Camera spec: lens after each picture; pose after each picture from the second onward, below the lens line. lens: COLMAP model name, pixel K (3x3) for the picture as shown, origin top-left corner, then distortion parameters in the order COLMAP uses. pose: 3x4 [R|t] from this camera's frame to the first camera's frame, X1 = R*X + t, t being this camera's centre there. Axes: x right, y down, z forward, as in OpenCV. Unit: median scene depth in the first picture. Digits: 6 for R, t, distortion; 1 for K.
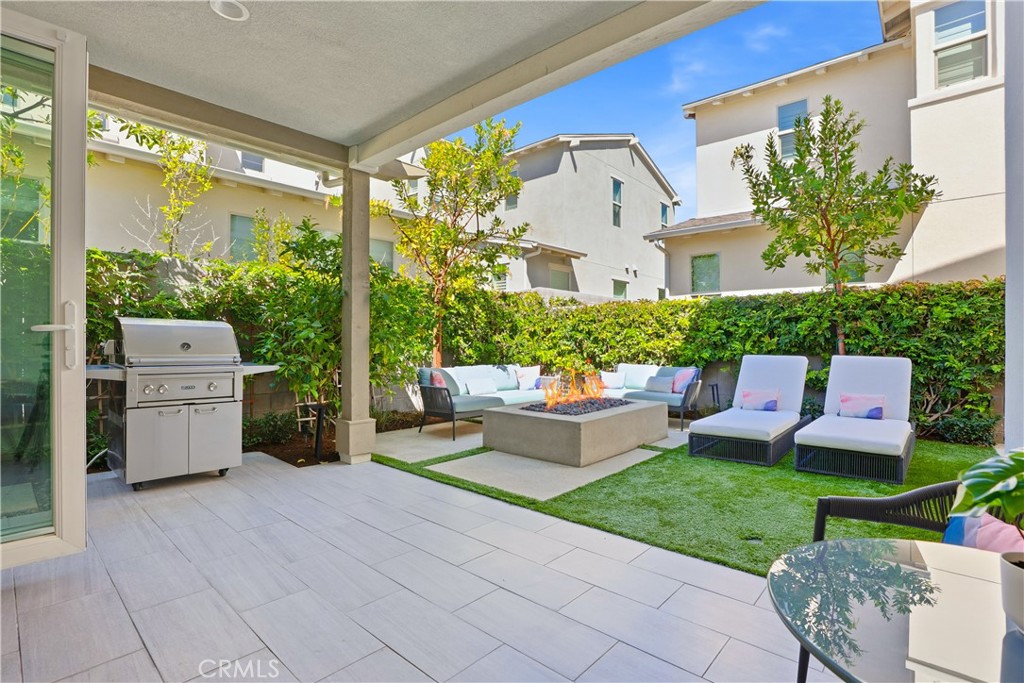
lens RADIAL K [[492.9, 0, 513.2], [0, 492.9, 337.0], [0, 0, 1]] dist [0.000644, 0.000002]
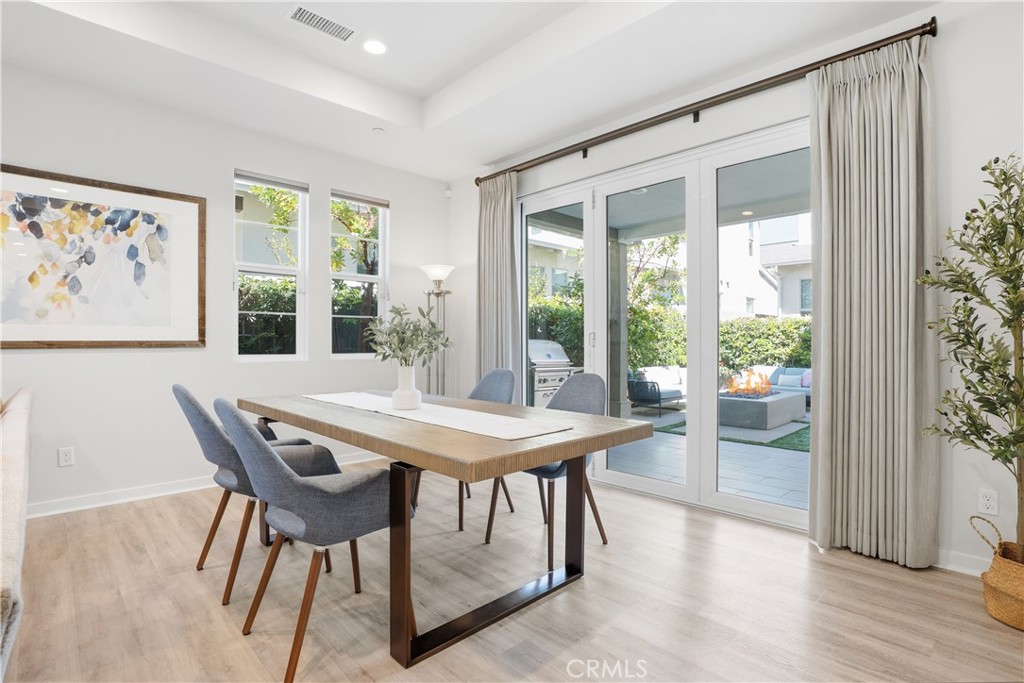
lens RADIAL K [[497.8, 0, 507.7], [0, 497.8, 341.4], [0, 0, 1]] dist [-0.004239, -0.000017]
pose [[0.998054, 0.004781, -0.062171, -0.359943], [-0.004887, 0.999987, -0.001555, -0.005361], [0.062163, 0.001856, 0.998064, -0.377650]]
